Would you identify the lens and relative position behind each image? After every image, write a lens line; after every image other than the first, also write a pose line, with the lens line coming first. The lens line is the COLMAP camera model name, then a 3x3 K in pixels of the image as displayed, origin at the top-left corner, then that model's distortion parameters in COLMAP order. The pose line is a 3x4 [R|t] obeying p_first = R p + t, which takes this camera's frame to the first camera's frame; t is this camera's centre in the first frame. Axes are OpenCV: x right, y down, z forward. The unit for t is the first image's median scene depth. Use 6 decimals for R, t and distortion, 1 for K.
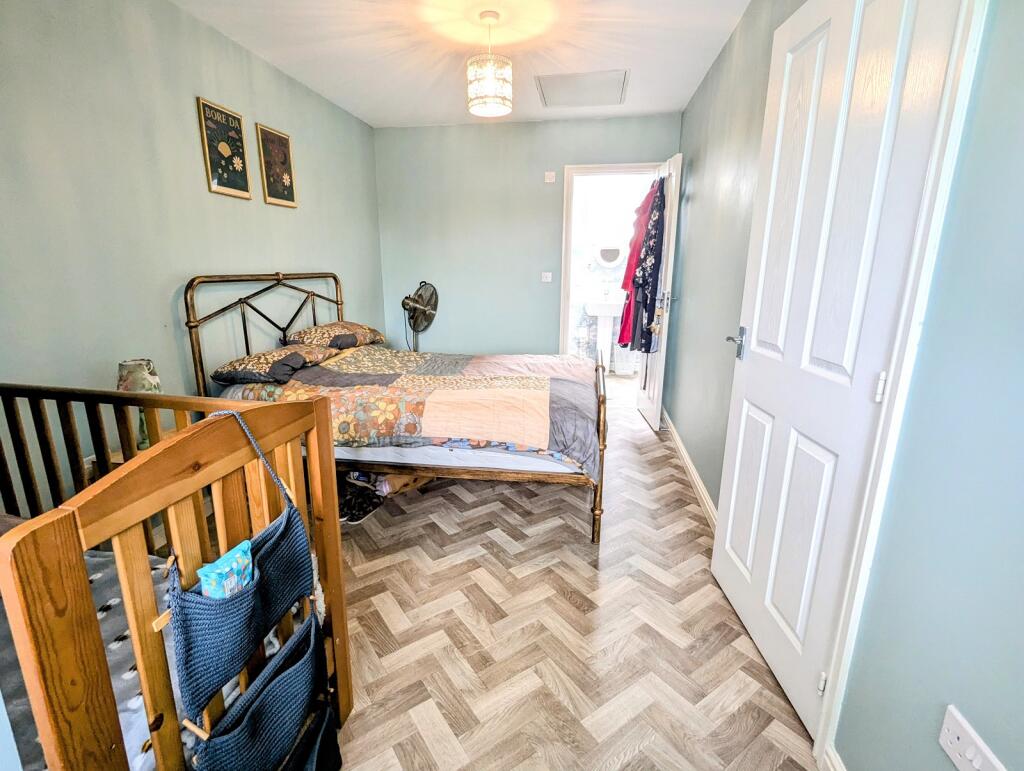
lens RADIAL K [[485.4, 0, 511.6], [0, 485.4, 383.6], [0, 0, 1]] dist [-0.001982, 0.000232]
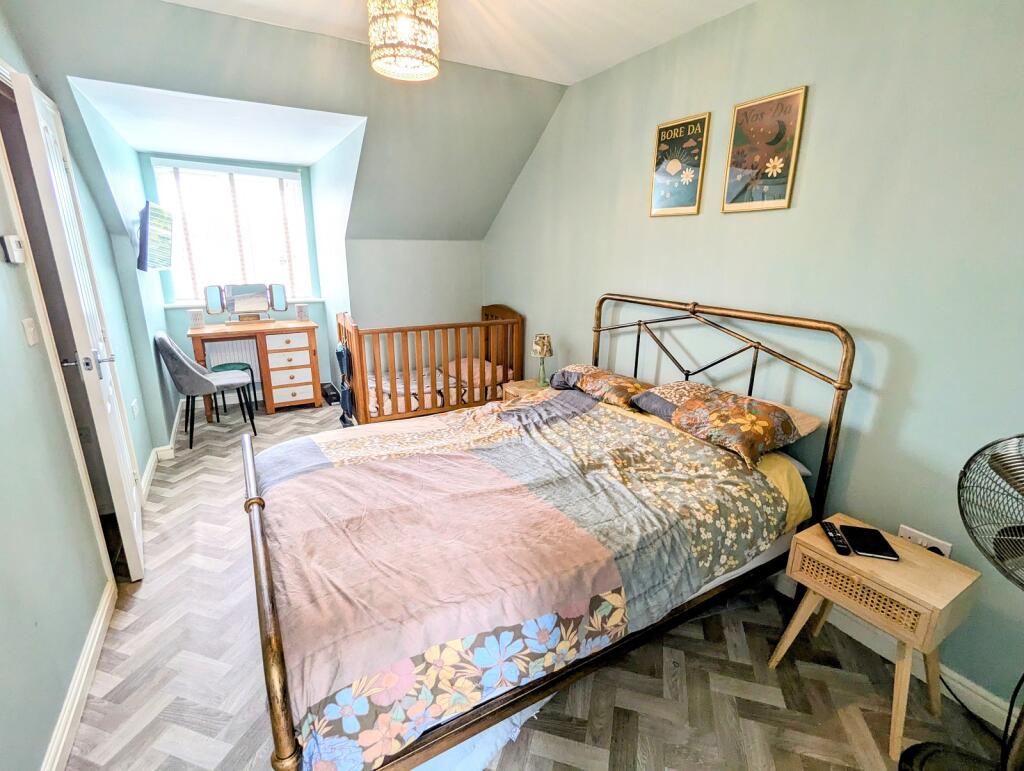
lens RADIAL K [[485.4, 0, 513.3], [0, 485.4, 384.4], [0, 0, 1]] dist [-0.001982, 0.000232]
pose [[-0.769431, 0.156945, -0.619148, 0.278313], [-0.168299, 0.885272, 0.433554, -0.444095], [0.616158, 0.437792, -0.654742, 1.533494]]
